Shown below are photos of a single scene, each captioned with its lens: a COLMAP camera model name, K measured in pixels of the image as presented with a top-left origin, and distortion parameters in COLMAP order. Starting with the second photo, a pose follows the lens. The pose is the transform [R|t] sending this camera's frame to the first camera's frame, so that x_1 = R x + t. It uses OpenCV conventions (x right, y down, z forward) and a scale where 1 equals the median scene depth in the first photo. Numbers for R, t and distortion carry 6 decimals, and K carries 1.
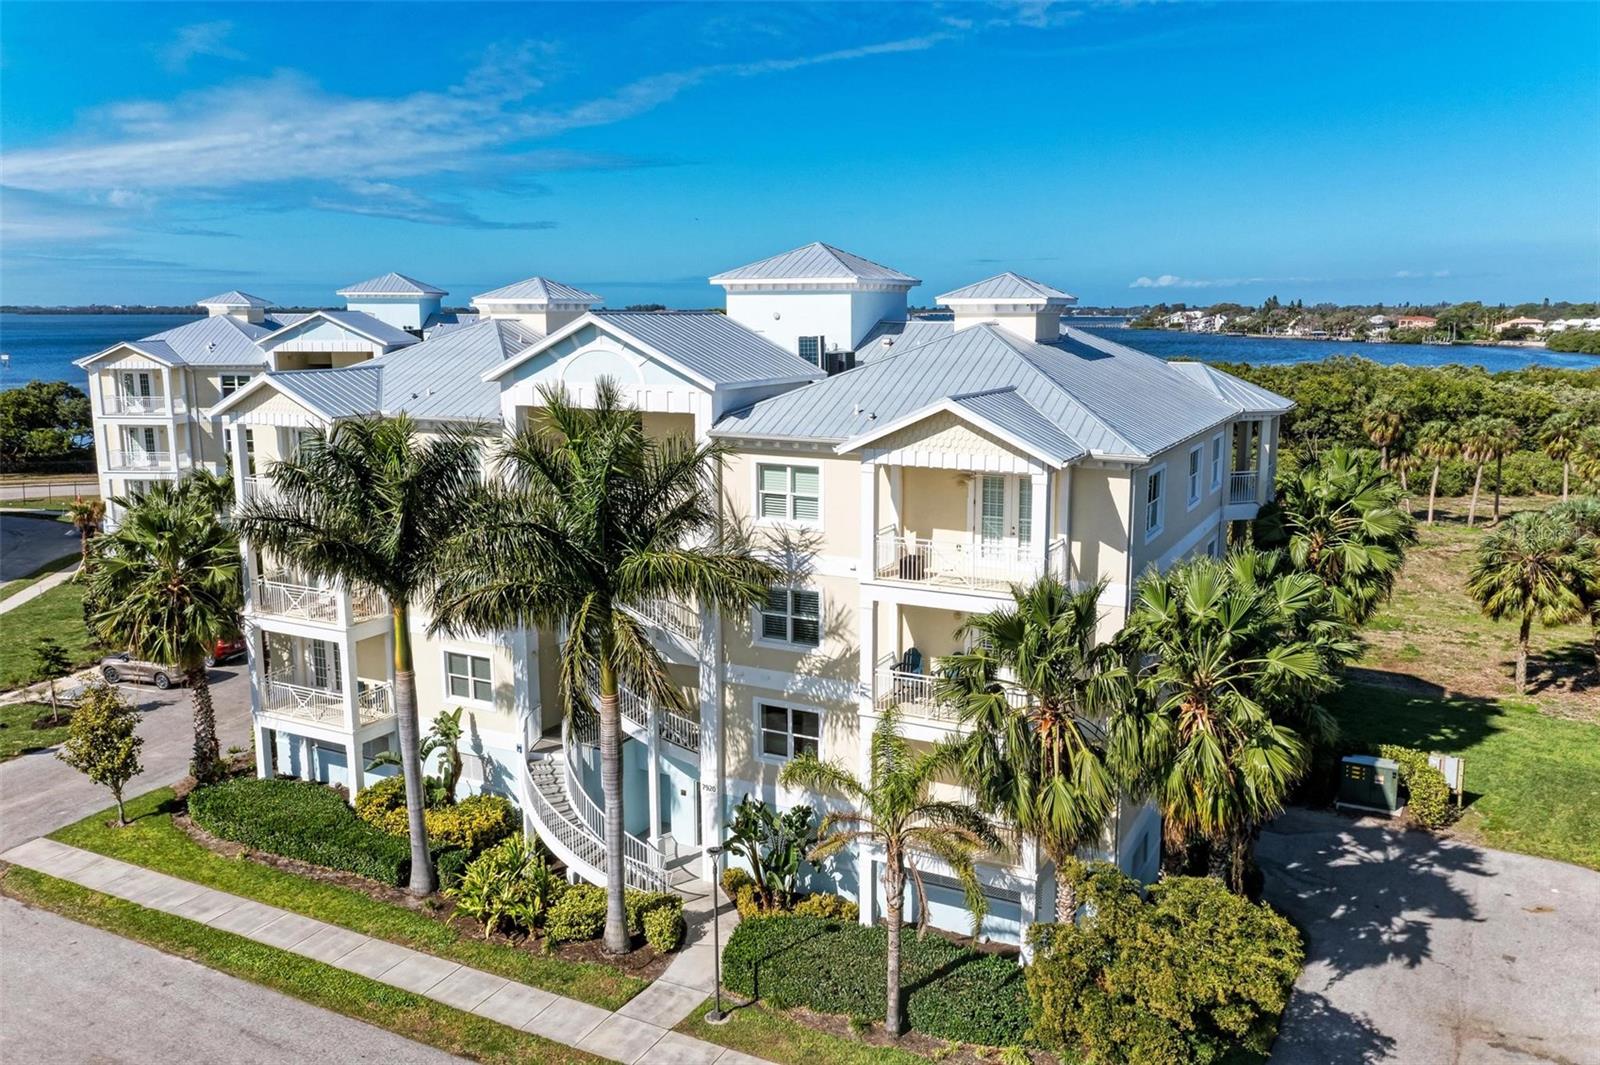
lens RADIAL K [[1248.9, 0, 795.3], [0, 1248.9, 527.9], [0, 0, 1]] dist [-0.004633, 0.003970]
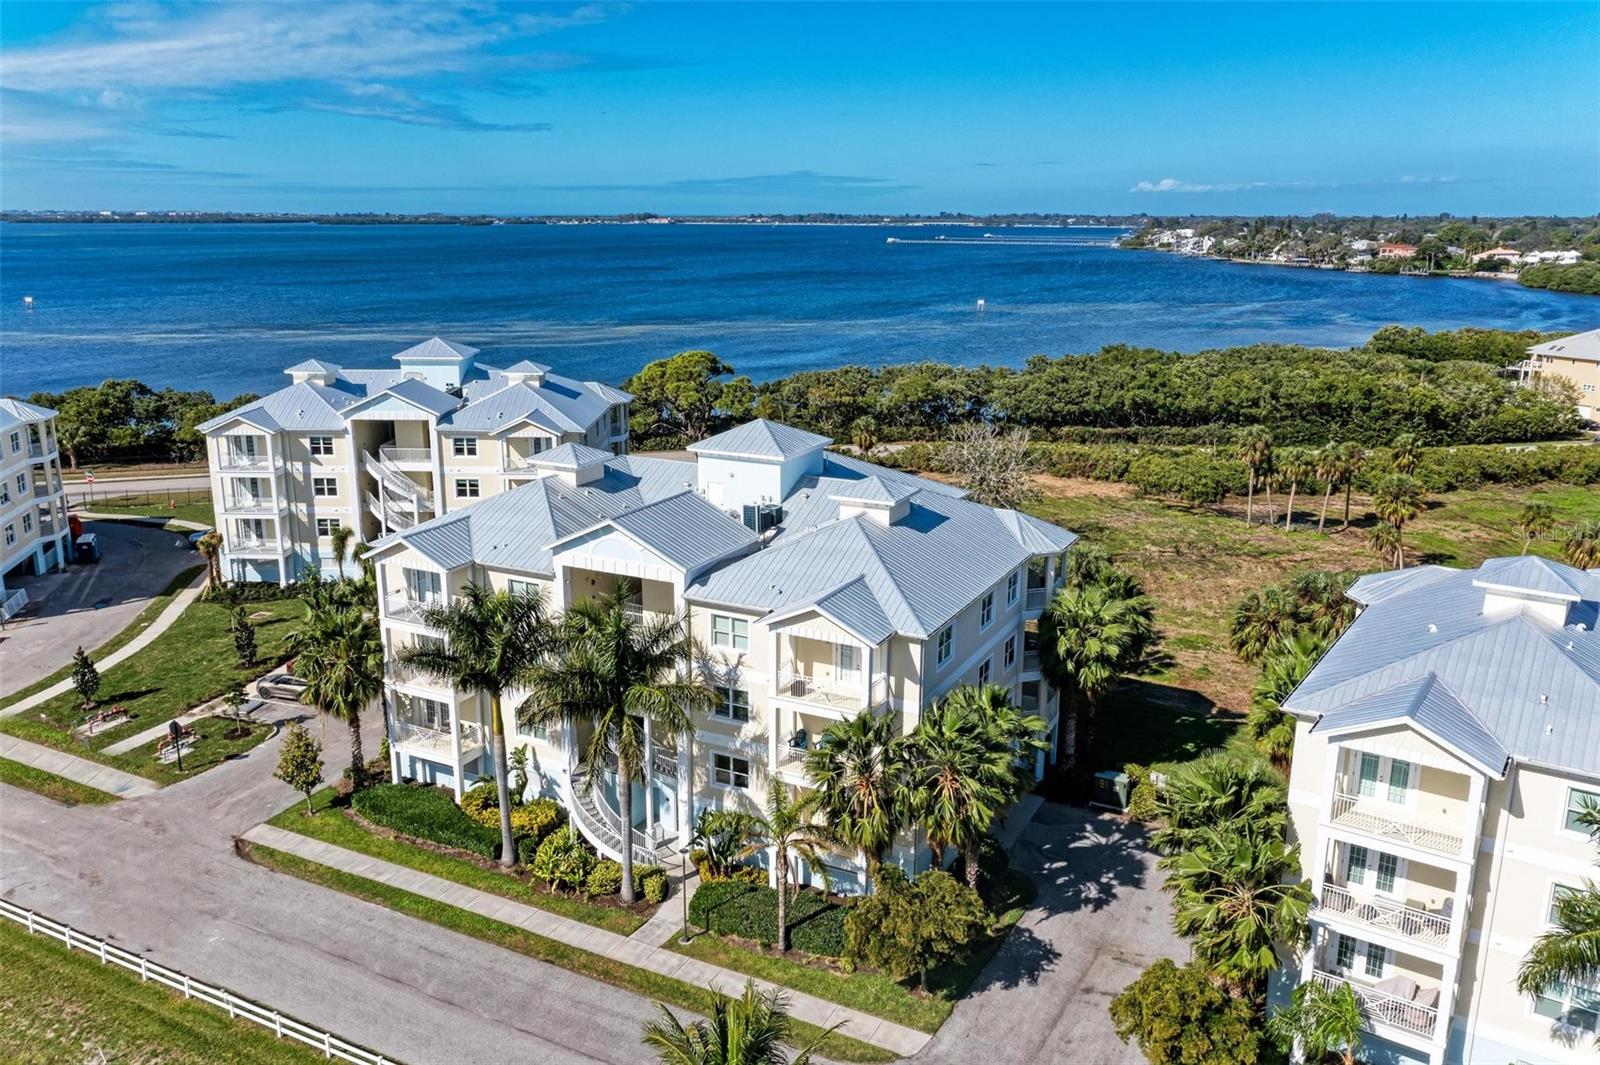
lens RADIAL K [[1256.7, 0, 800.0], [0, 1256.7, 532.5], [0, 0, 1]] dist [-0.003137, -0.002990]
pose [[0.999923, 0.008291, 0.009240, 0.066630], [-0.009022, 0.996581, 0.082132, -0.281777], [-0.008527, -0.082209, 0.996579, -0.619712]]
